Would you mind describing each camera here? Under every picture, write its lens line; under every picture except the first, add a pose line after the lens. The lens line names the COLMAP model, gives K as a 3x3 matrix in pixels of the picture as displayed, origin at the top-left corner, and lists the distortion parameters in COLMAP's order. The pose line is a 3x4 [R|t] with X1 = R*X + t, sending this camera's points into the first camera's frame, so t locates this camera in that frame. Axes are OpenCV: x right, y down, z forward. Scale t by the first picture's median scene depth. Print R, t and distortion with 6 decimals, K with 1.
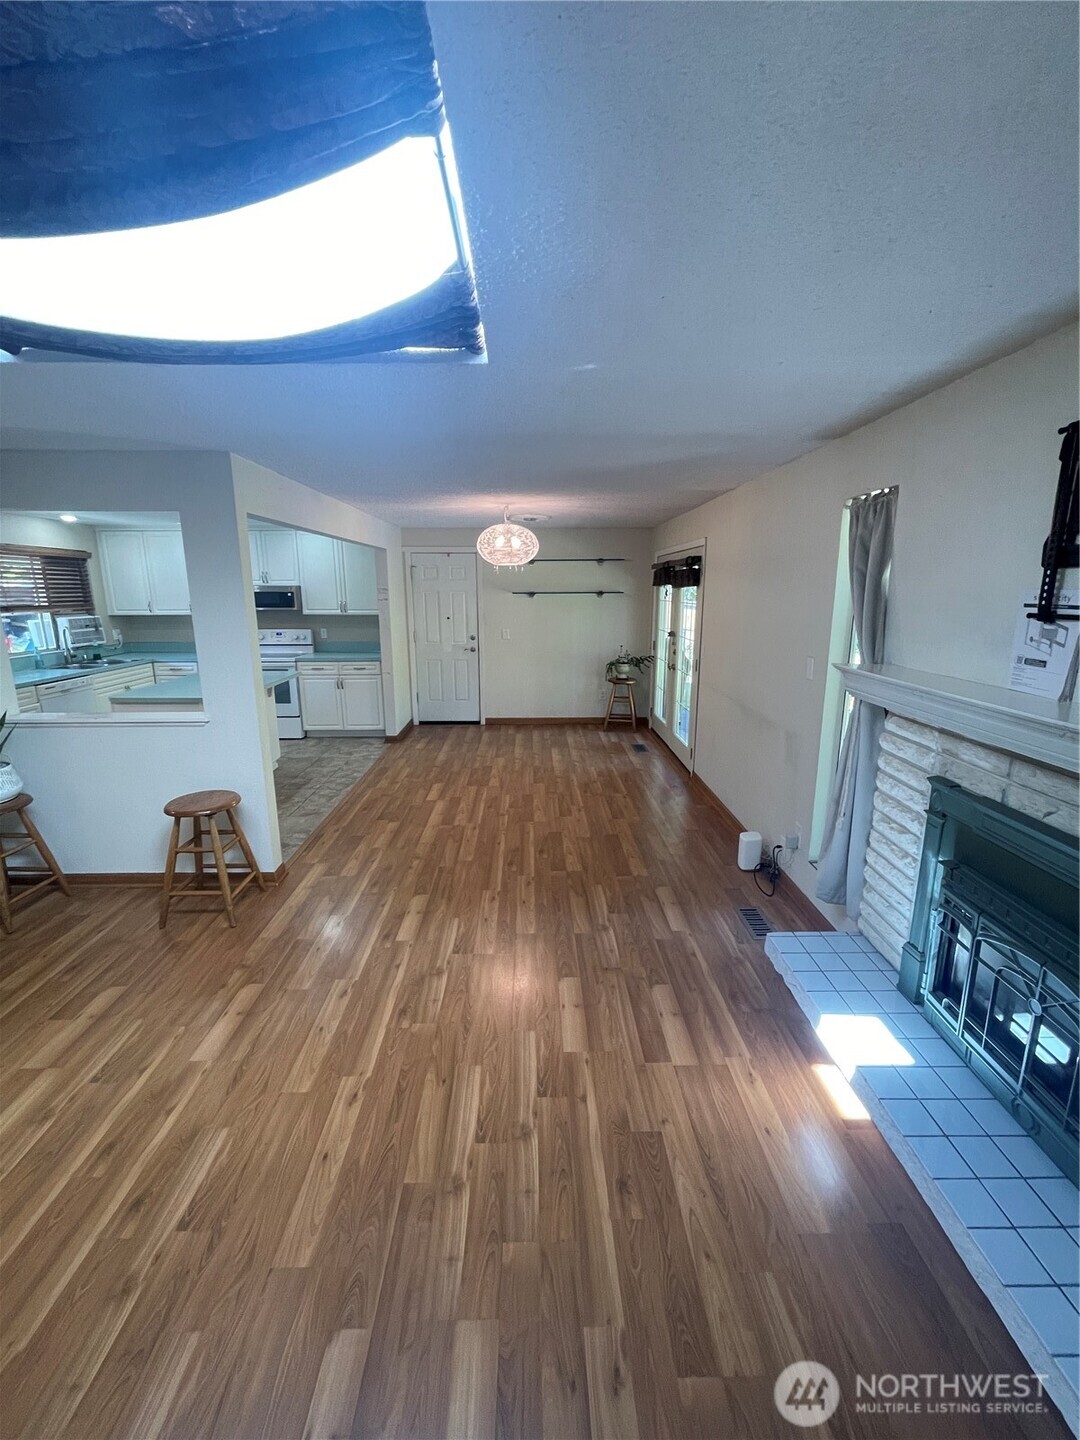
lens RADIAL K [[576.8, 0, 539.3], [0, 576.8, 713.5], [0, 0, 1]] dist [-0.003877, -0.000175]
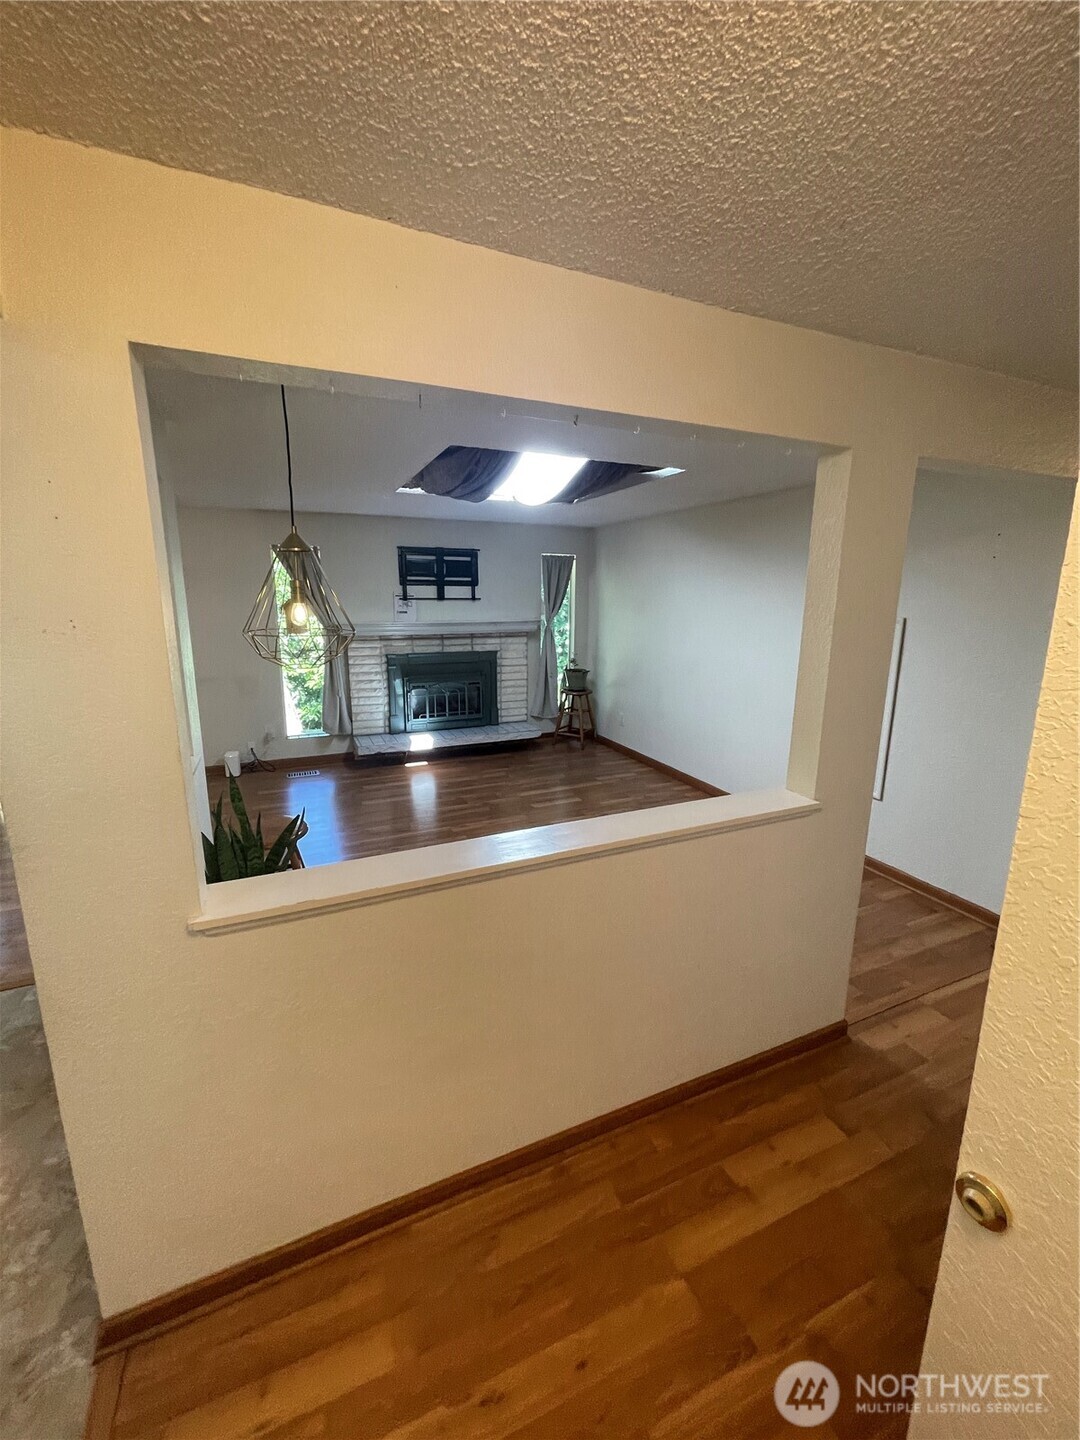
lens RADIAL K [[576.8, 0, 542.1], [0, 576.8, 711.7], [0, 0, 1]] dist [-0.003877, -0.000175]
pose [[-0.393783, -0.183793, 0.900642, -0.796246], [0.187809, 0.943050, 0.274562, -0.094193], [-0.899813, 0.277266, -0.336839, 0.463970]]
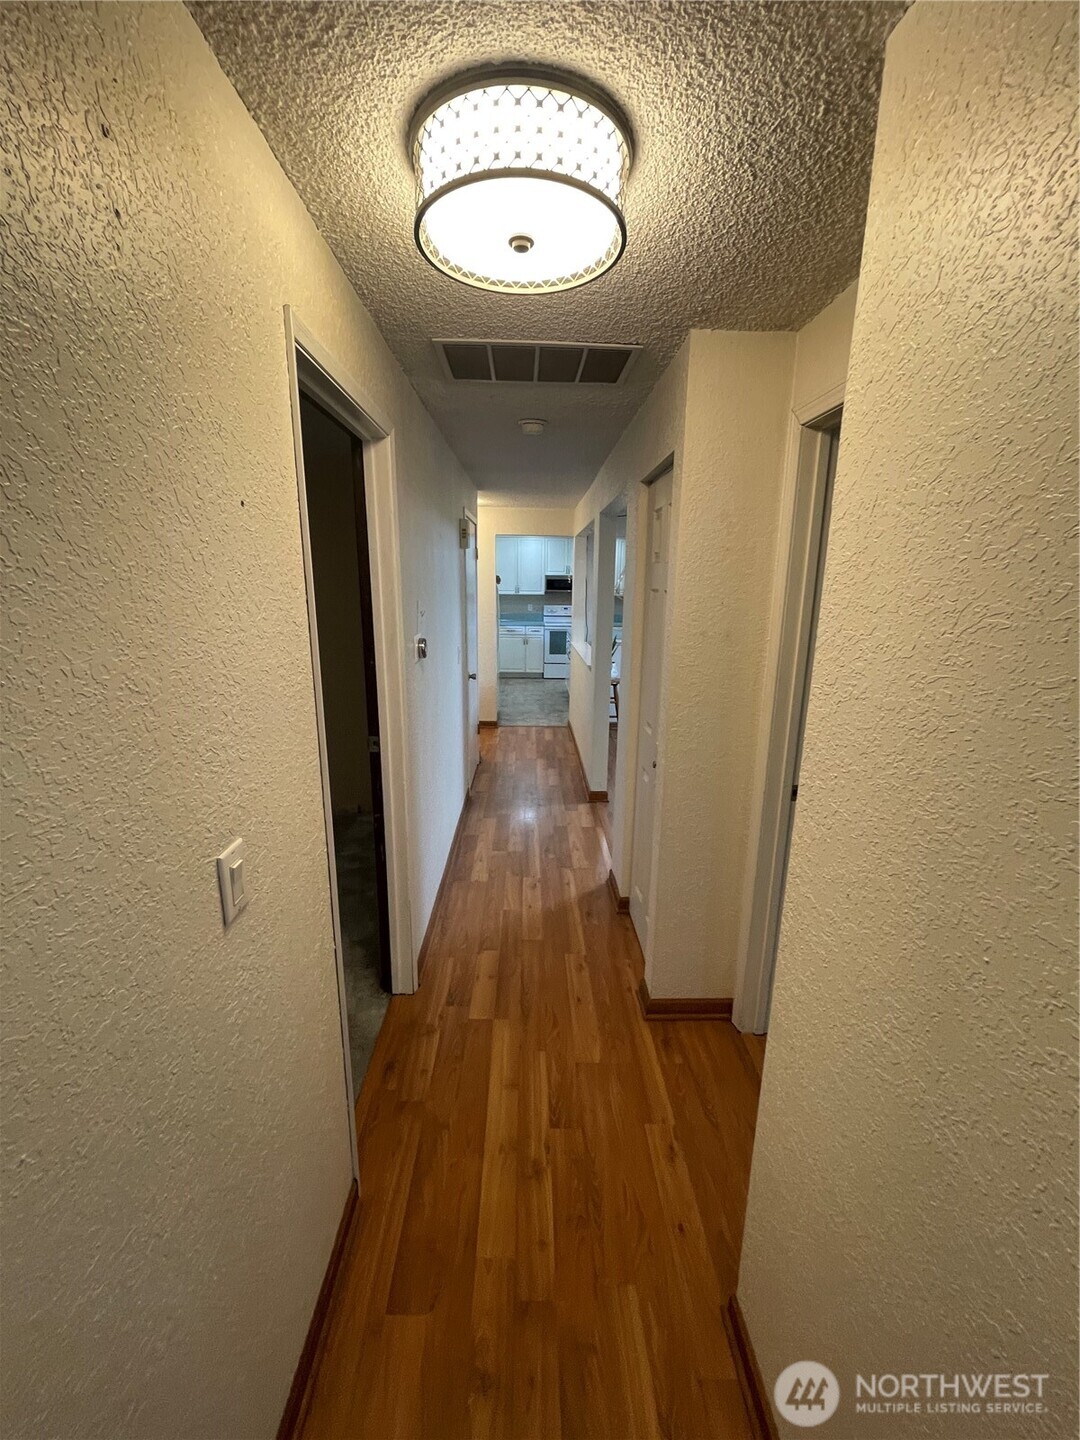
lens RADIAL K [[576.8, 0, 540.4], [0, 576.8, 719.1], [0, 0, 1]] dist [-0.003877, -0.000175]
pose [[0.999889, 0.011898, 0.009013, -0.641791], [-0.012164, 0.999473, 0.030109, 0.121762], [-0.008650, -0.030215, 0.999506, -0.578076]]
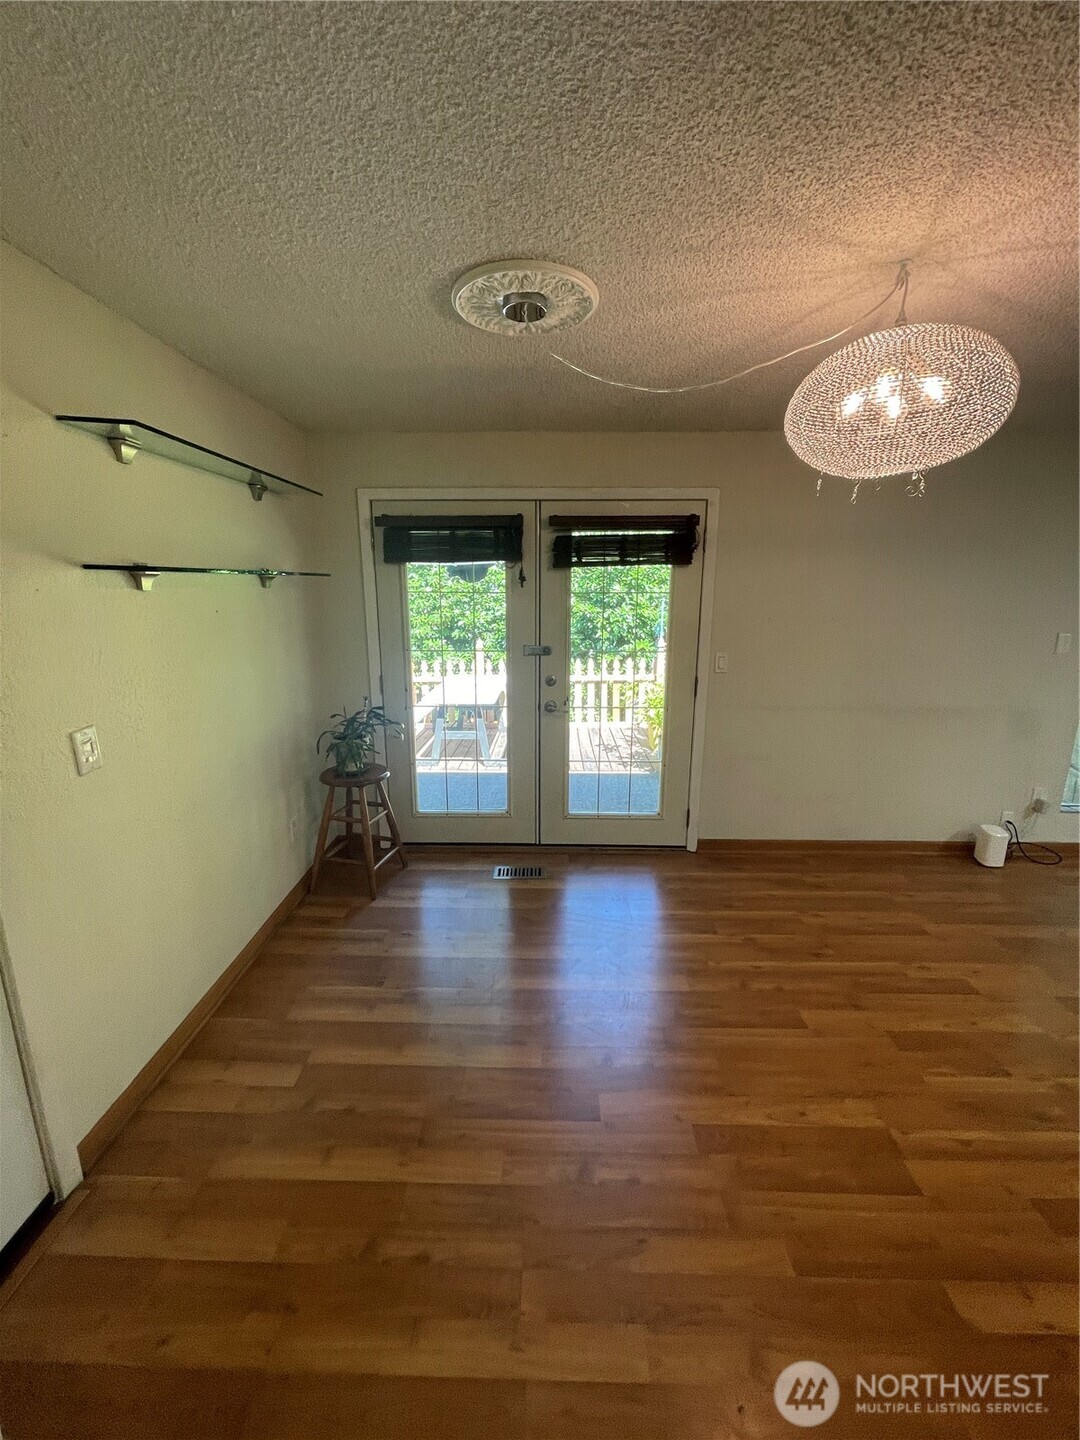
lens RADIAL K [[576.8, 0, 532.9], [0, 576.8, 710.7], [0, 0, 1]] dist [-0.003877, -0.000175]
pose [[0.036214, -0.208780, 0.977292, -0.336420], [0.211623, 0.957357, 0.196679, -0.198821], [-0.976680, 0.199695, 0.078853, 1.005754]]
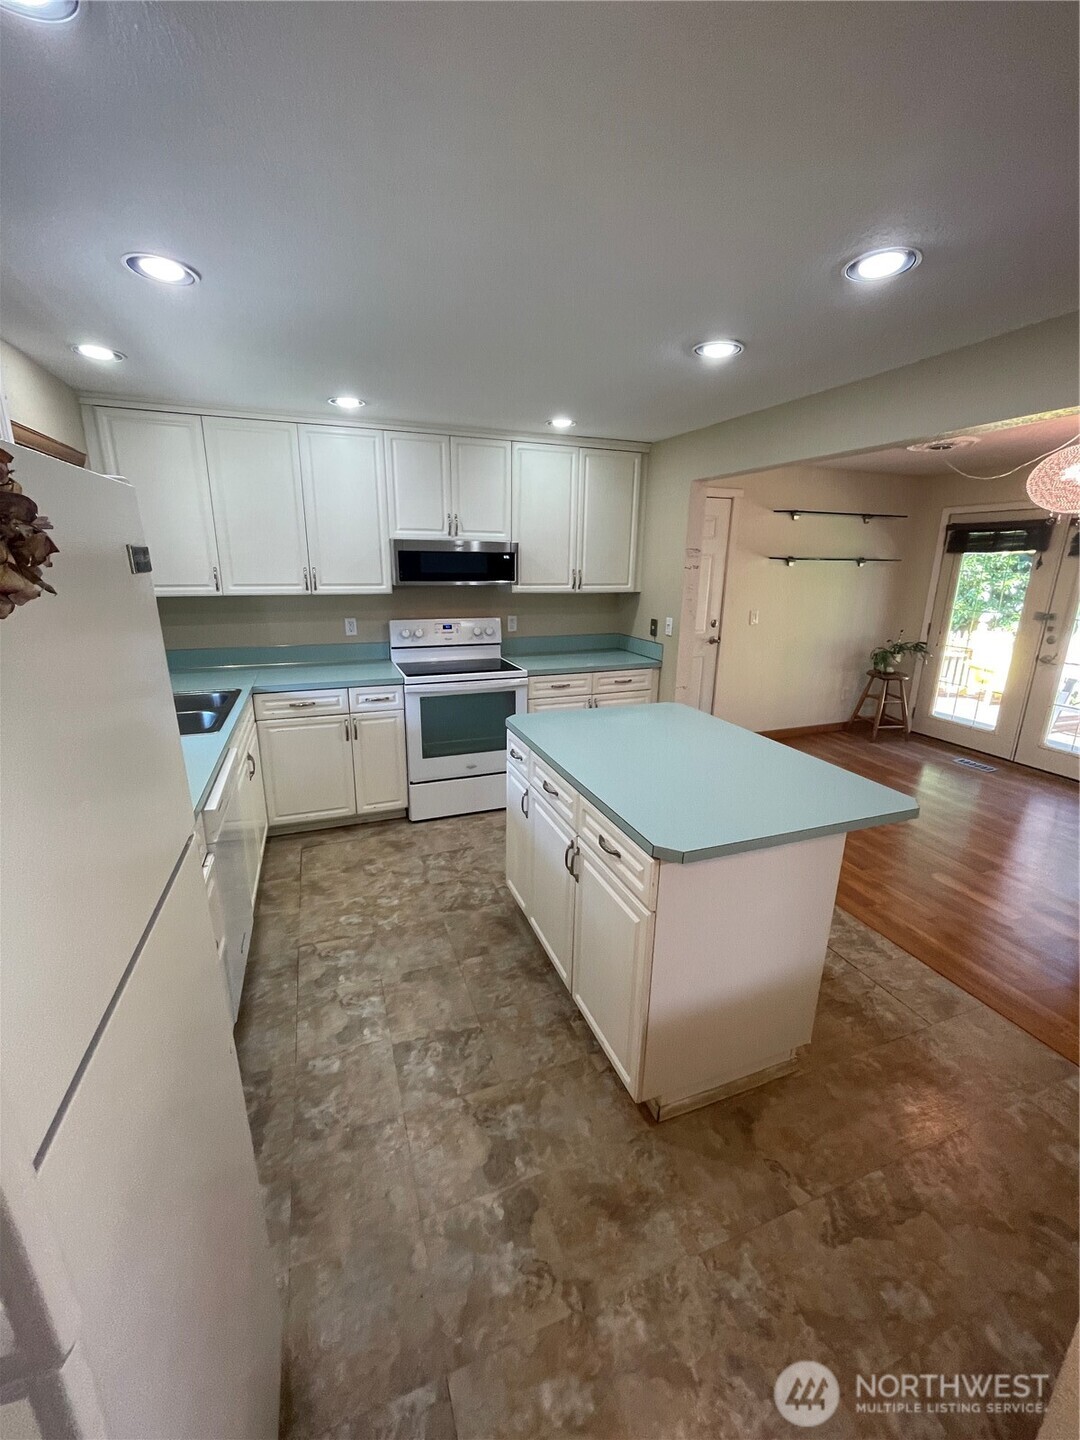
lens RADIAL K [[576.8, 0, 537.6], [0, 576.8, 716.9], [0, 0, 1]] dist [-0.003877, -0.000175]
pose [[0.940953, -0.078309, 0.329357, -0.686378], [0.058919, 0.995912, 0.068463, -0.100734], [-0.333372, -0.045015, 0.941720, 0.519253]]
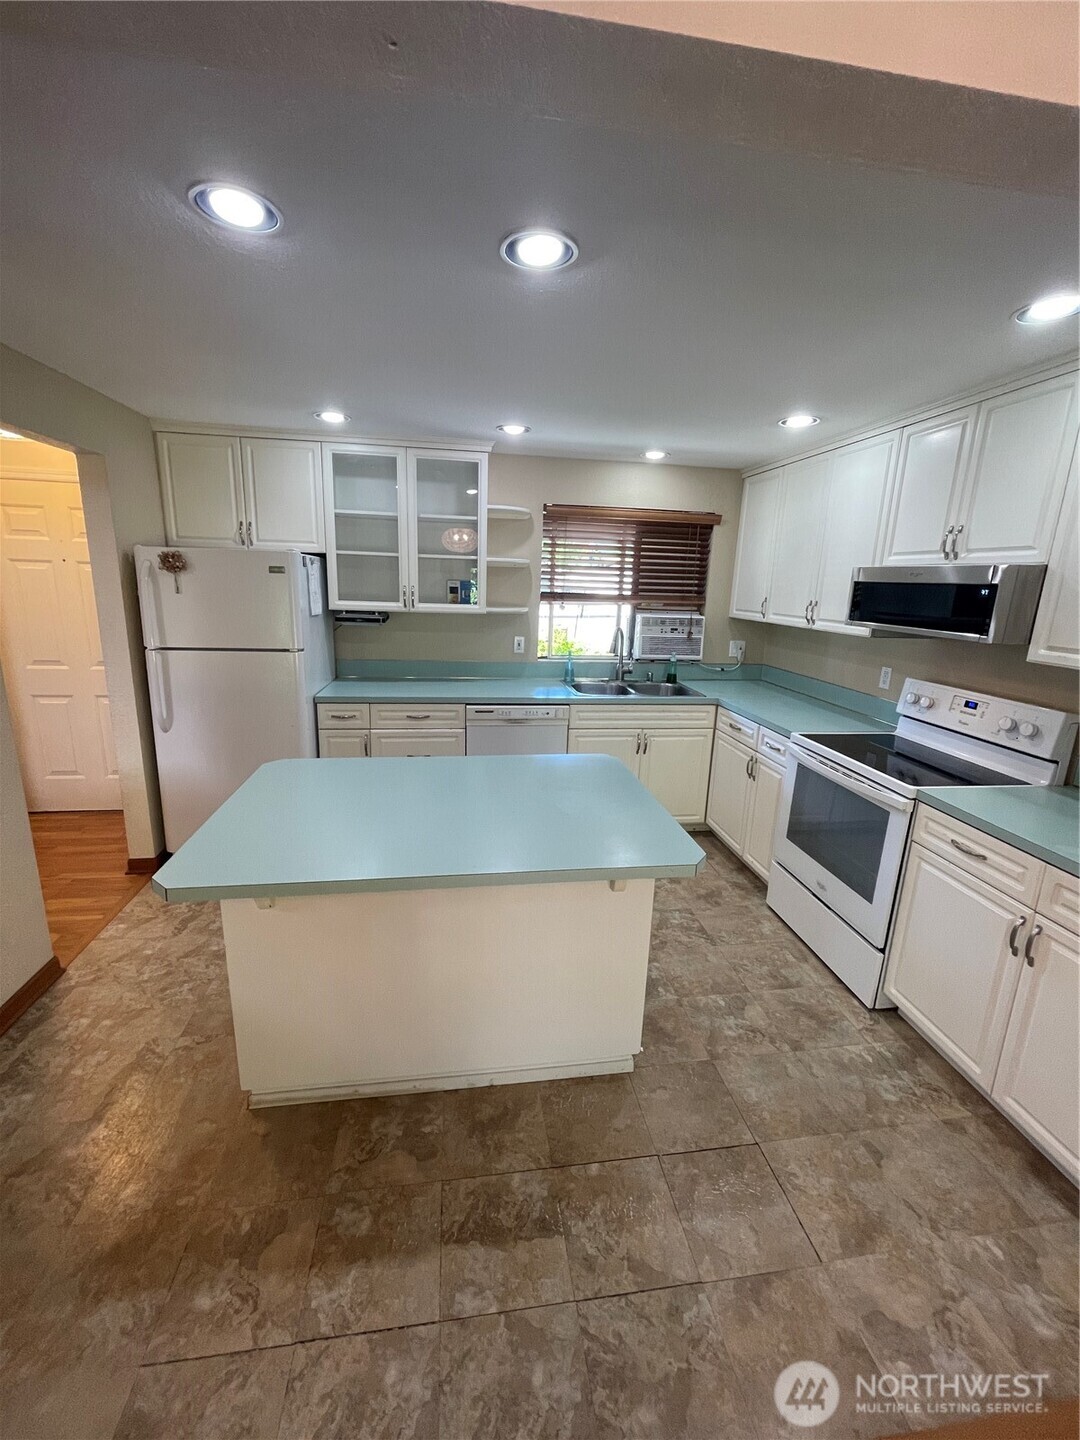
lens RADIAL K [[576.8, 0, 536.7], [0, 576.8, 714.2], [0, 0, 1]] dist [-0.003877, -0.000175]
pose [[0.125977, 0.232659, -0.964365, -0.171714], [-0.242233, 0.949899, 0.197525, -0.167636], [0.962005, 0.208717, 0.176023, 0.830504]]
